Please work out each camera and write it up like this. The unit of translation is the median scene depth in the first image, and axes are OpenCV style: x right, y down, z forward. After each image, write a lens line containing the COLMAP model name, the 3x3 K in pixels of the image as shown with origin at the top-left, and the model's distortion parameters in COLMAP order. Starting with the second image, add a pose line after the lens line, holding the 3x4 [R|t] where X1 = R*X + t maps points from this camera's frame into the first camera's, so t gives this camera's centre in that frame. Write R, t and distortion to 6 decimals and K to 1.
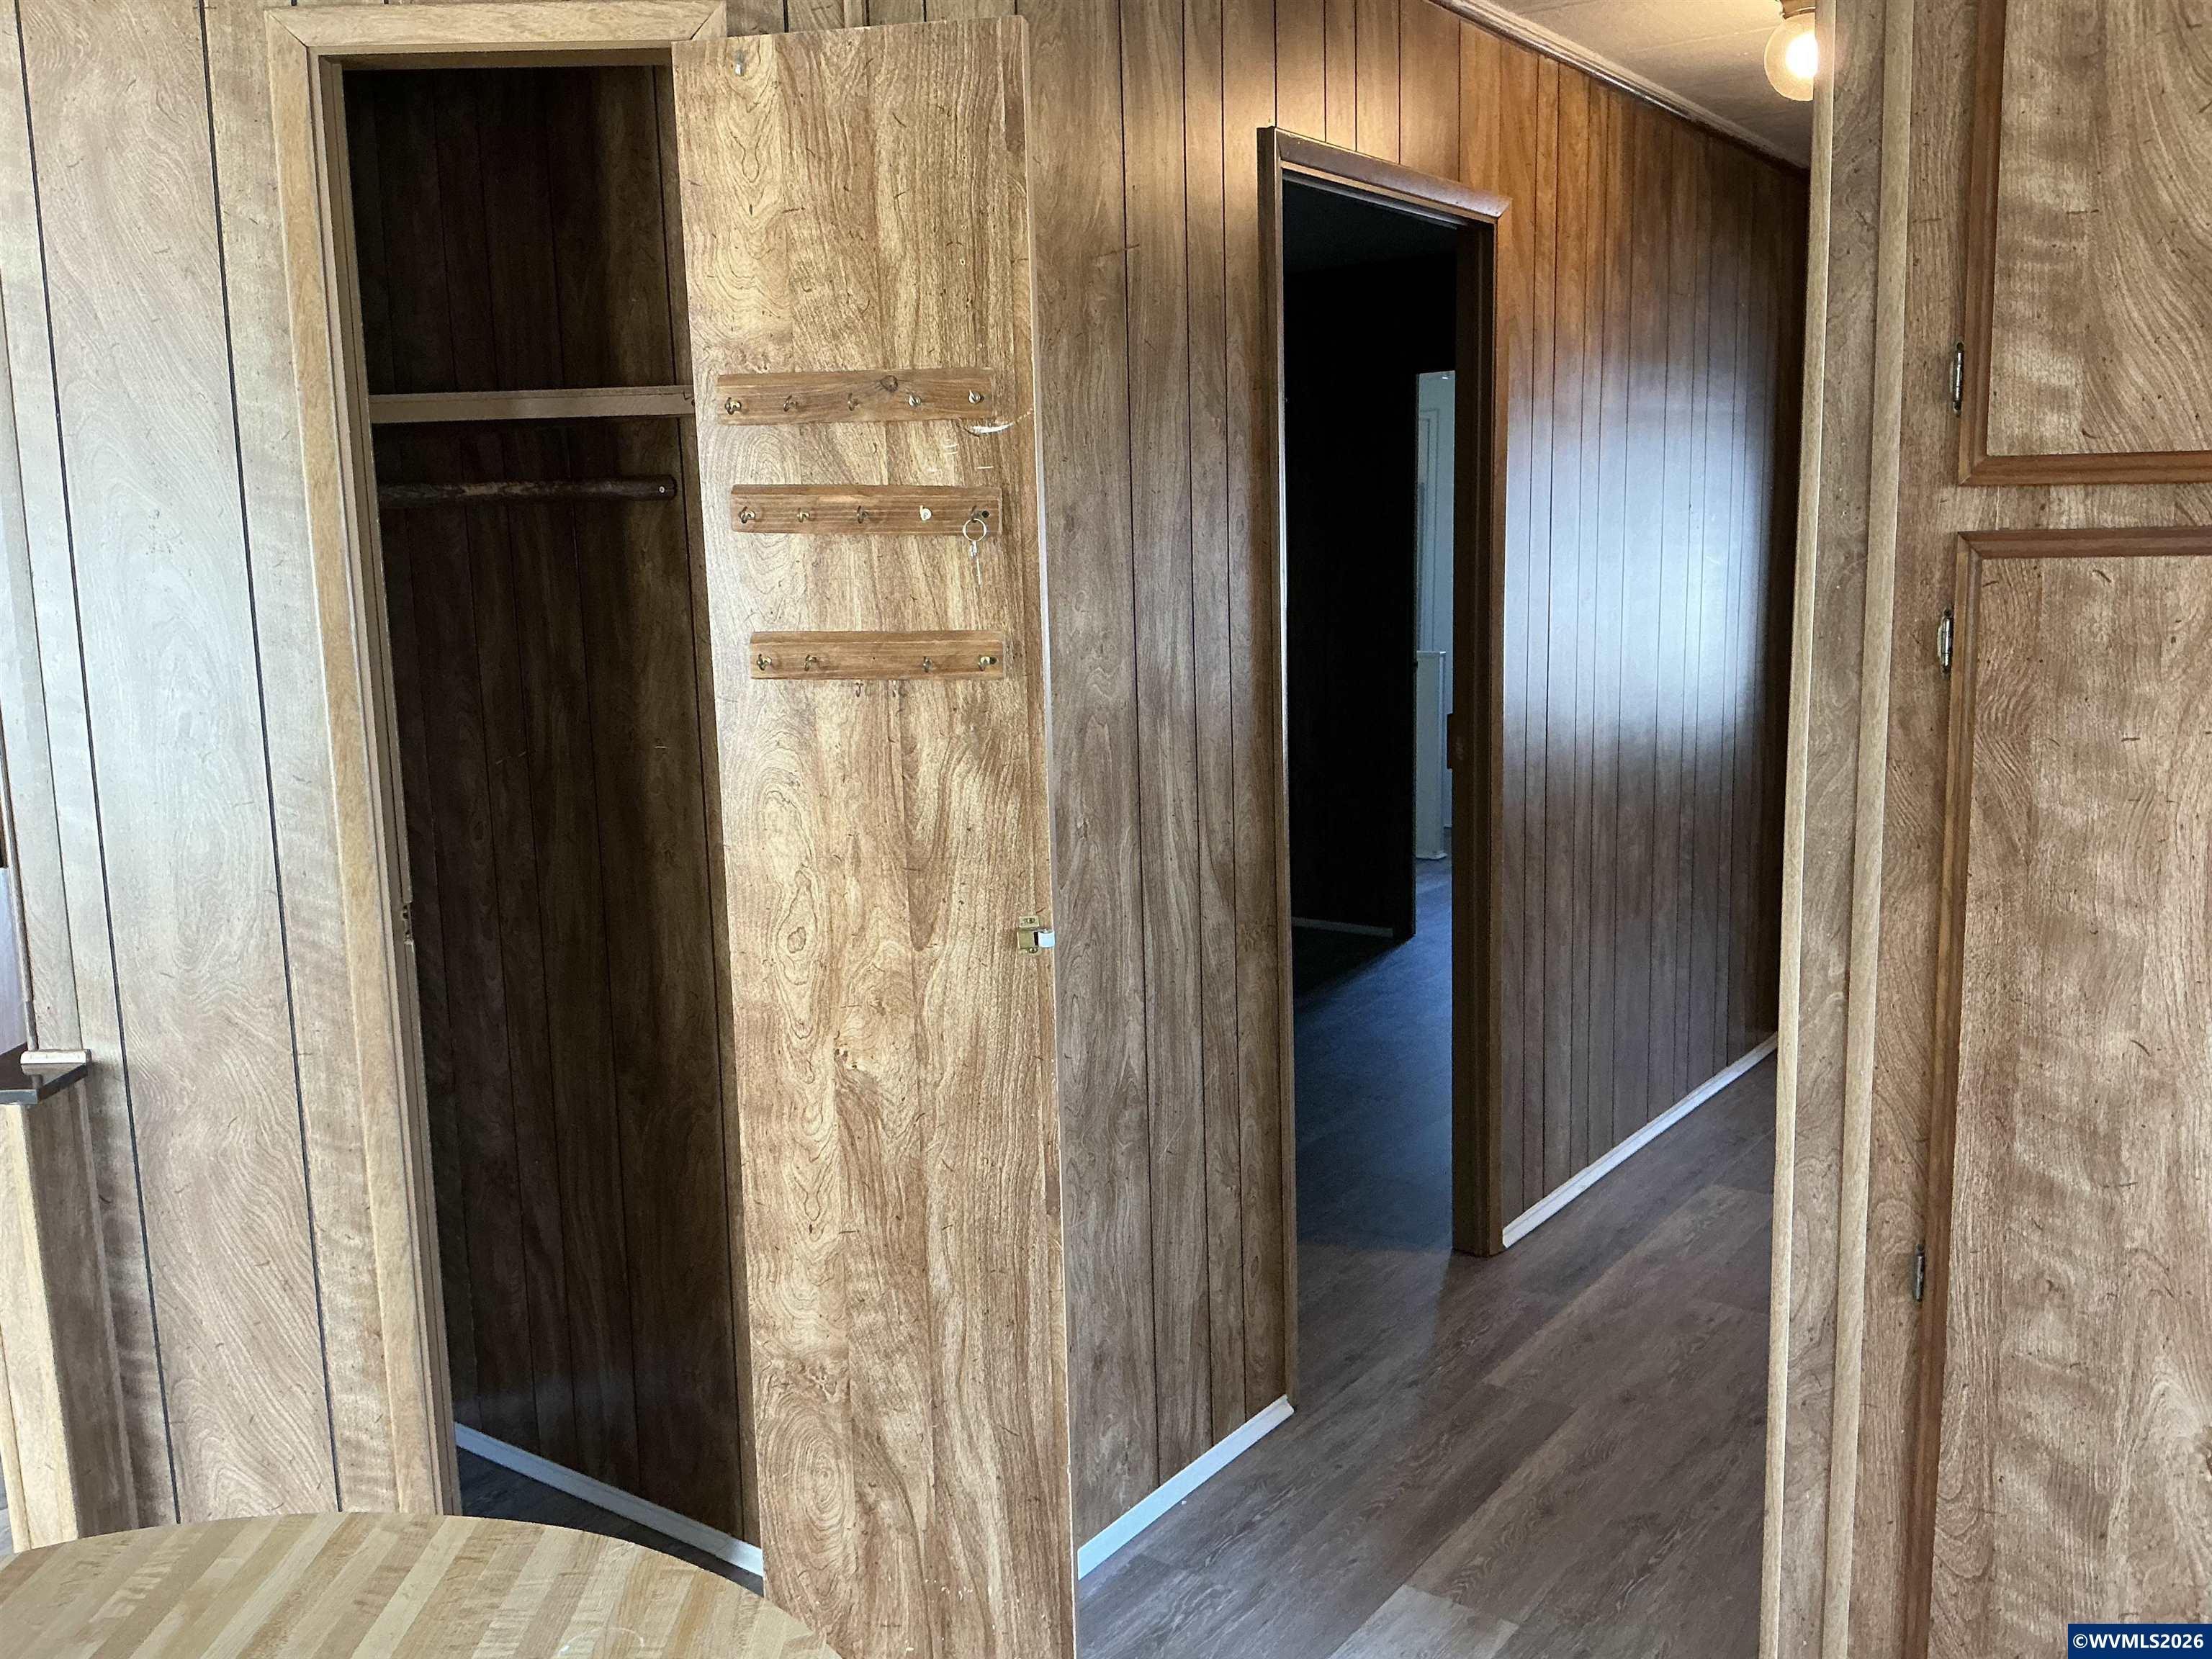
lens RADIAL K [[1840.3, 0, 1108.8], [0, 1840.3, 816.0], [0, 0, 1]] dist [-0.031931, -0.009756]
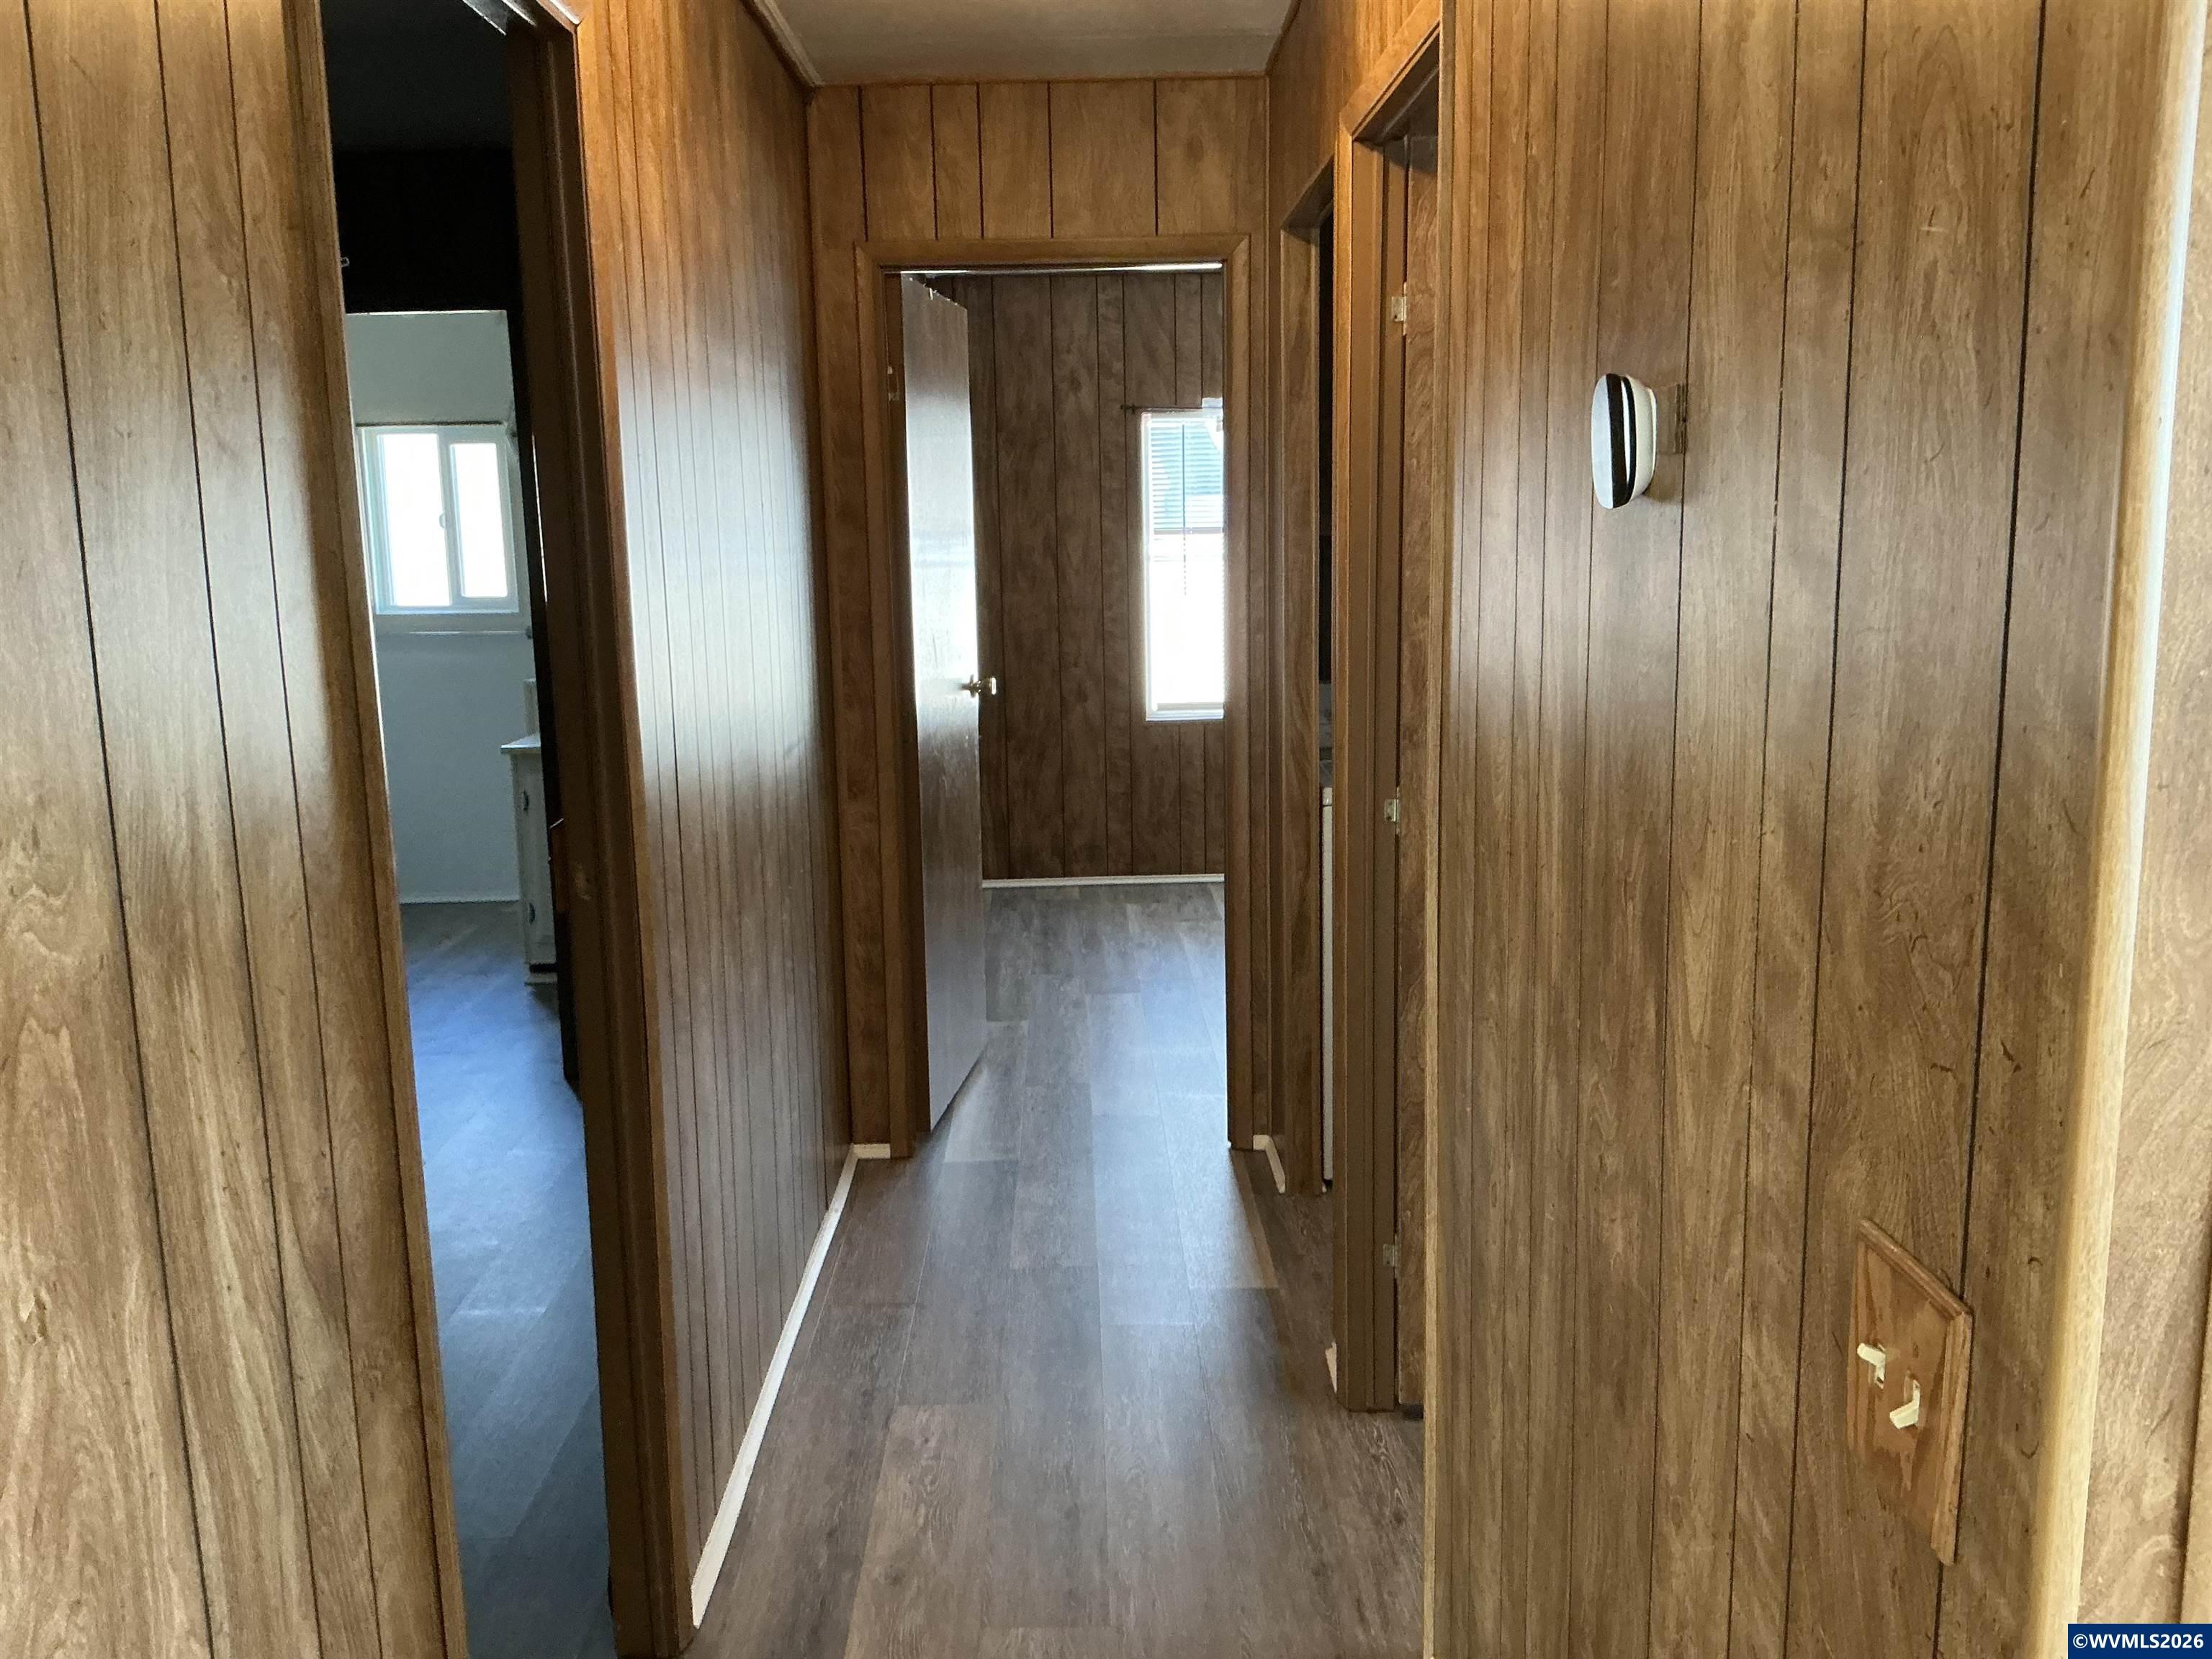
lens RADIAL K [[1840.3, 0, 1108.8], [0, 1840.3, 816.0], [0, 0, 1]] dist [-0.031931, -0.009756]
pose [[0.792323, -0.083957, 0.604297, -0.052176], [0.083868, 0.996071, 0.028425, -0.082685], [-0.604310, 0.028160, 0.796252, 0.534956]]
